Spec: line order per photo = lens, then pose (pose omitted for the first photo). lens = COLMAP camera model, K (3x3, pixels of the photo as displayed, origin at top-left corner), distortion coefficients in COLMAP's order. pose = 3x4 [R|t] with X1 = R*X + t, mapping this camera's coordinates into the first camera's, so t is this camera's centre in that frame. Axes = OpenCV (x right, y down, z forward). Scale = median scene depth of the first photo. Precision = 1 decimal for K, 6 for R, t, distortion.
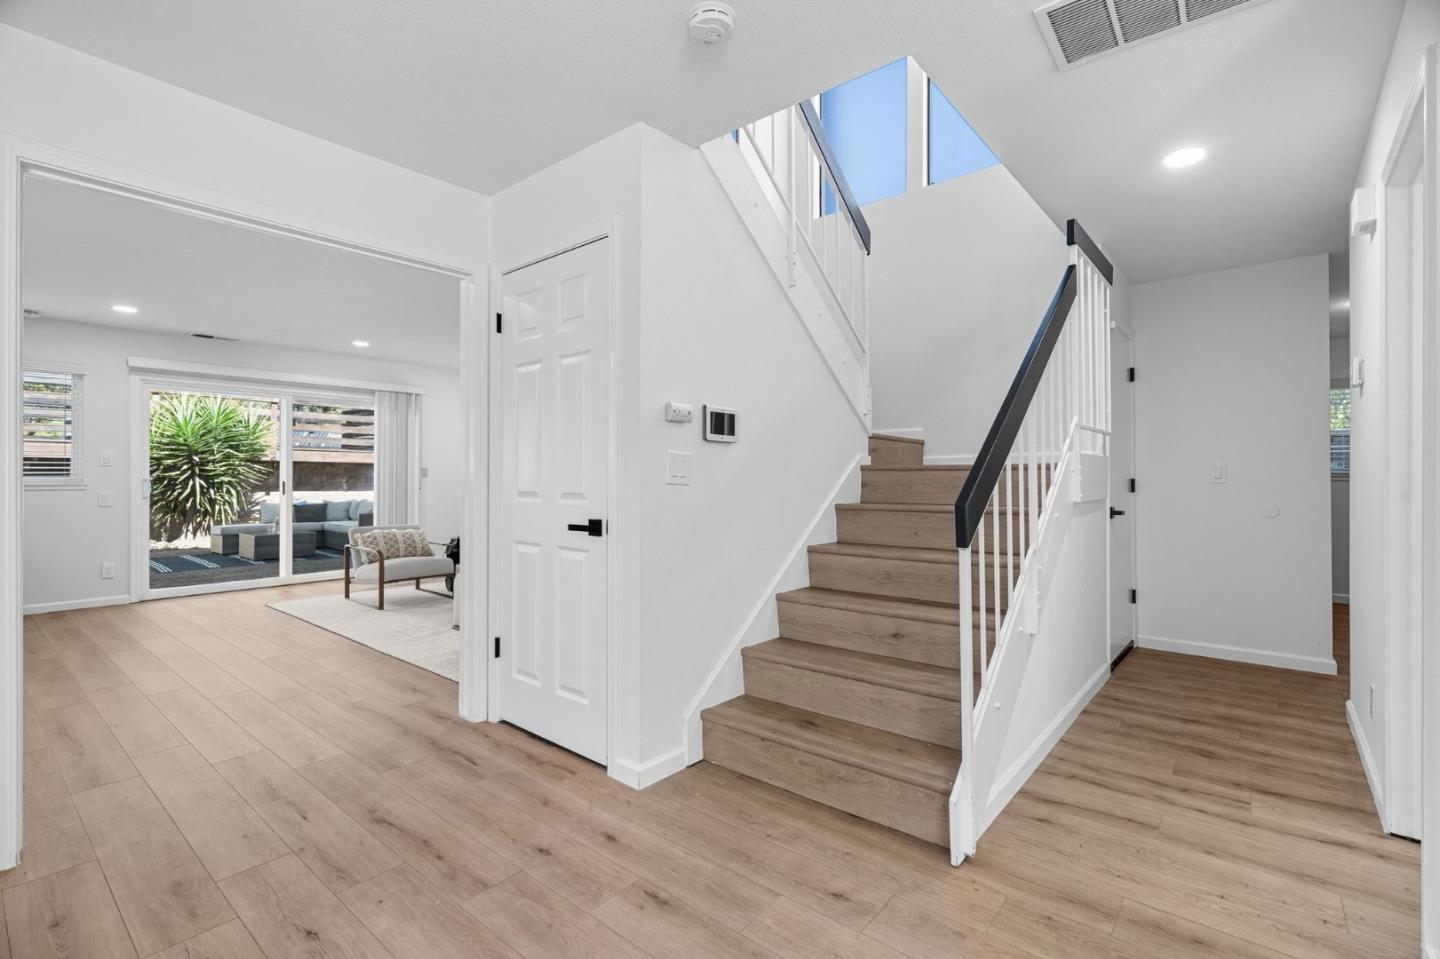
lens RADIAL K [[654.8, 0, 725.6], [0, 654.8, 474.9], [0, 0, 1]] dist [-0.000745, 0.000069]
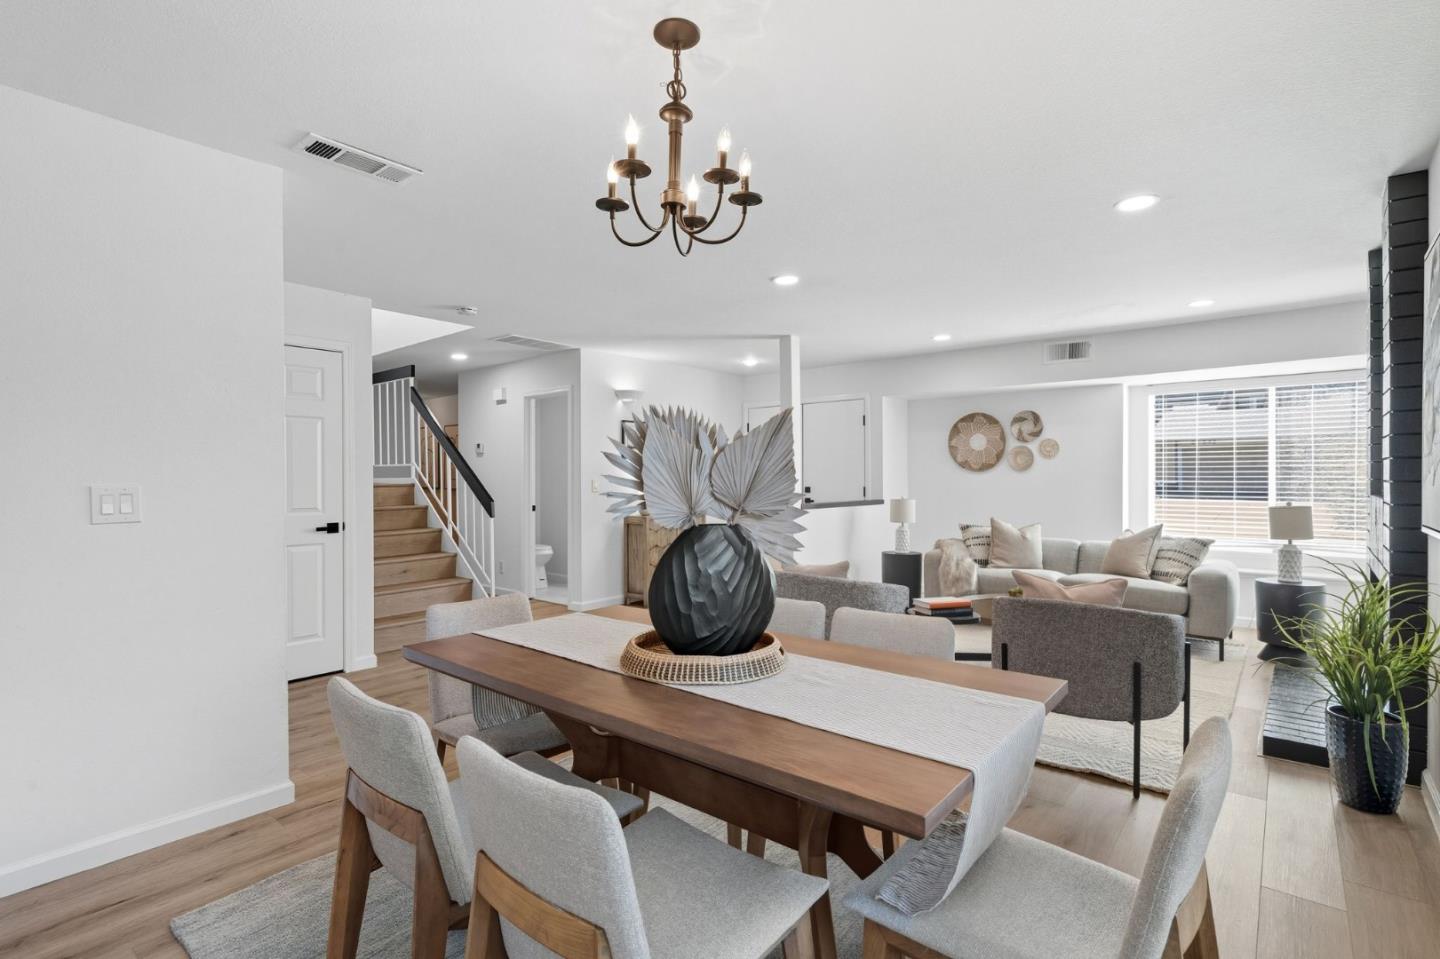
lens RADIAL K [[658.9, 0, 716.4], [0, 658.9, 475.2], [0, 0, 1]] dist [-0.002614, -0.000174]
pose [[0.018458, 0.000965, 0.999829, -1.823607], [-0.000668, 0.999999, -0.000953, -0.050514], [-0.999829, -0.000650, 0.018459, 0.010998]]
